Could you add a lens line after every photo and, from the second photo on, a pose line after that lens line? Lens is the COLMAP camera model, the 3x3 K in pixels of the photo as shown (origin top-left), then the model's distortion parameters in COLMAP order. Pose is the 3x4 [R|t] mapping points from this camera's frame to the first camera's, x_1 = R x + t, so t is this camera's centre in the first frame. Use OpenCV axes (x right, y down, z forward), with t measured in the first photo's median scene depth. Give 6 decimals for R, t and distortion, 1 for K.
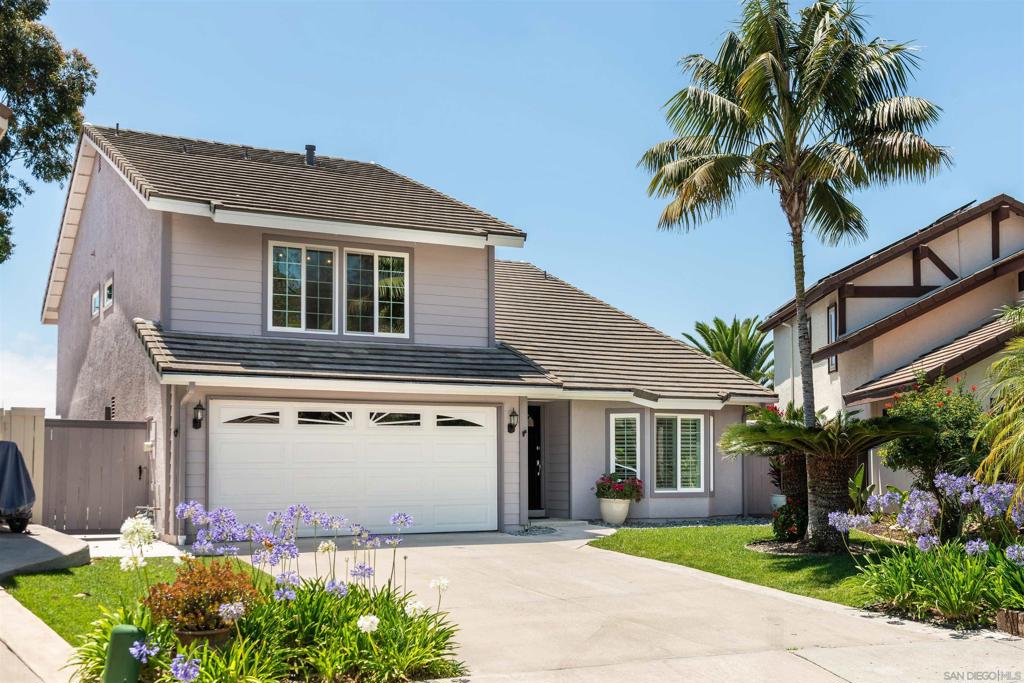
lens RADIAL K [[1072.2, 0, 512.0], [0, 1072.2, 346.7], [0, 0, 1]] dist [-0.023396, 0.000000]
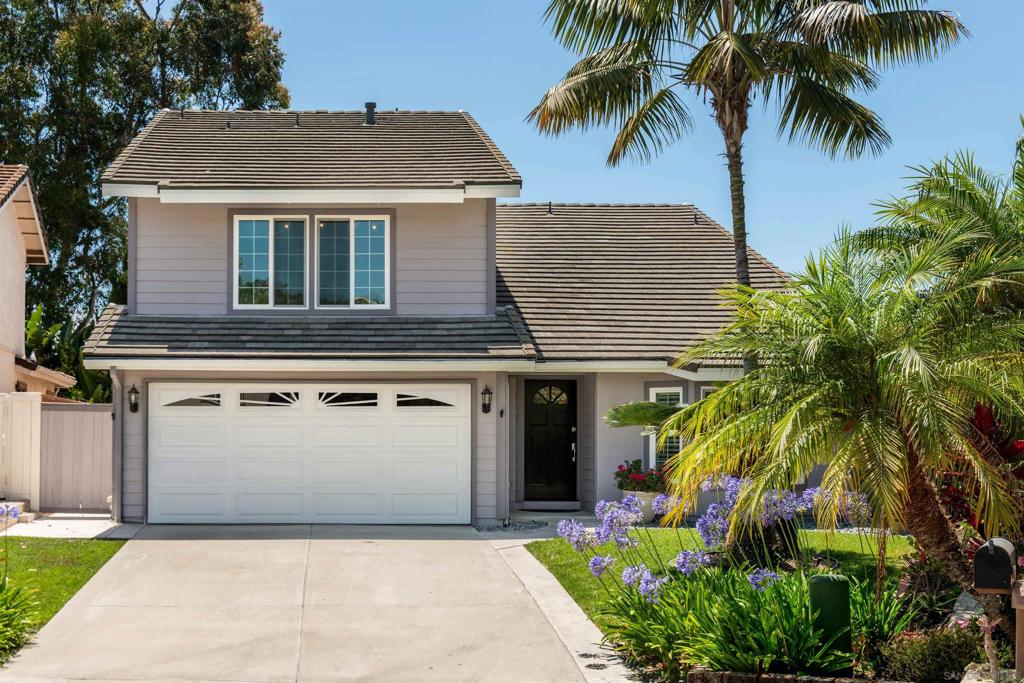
lens RADIAL K [[1219.5, 0, 512.0], [0, 1219.5, 340.1], [0, 0, 1]] dist [0.018356, 0.000000]
pose [[0.883363, -0.031737, -0.467614, 0.496192], [0.046638, 0.998705, 0.020320, 0.002099], [0.466364, -0.039758, 0.883699, 0.140757]]
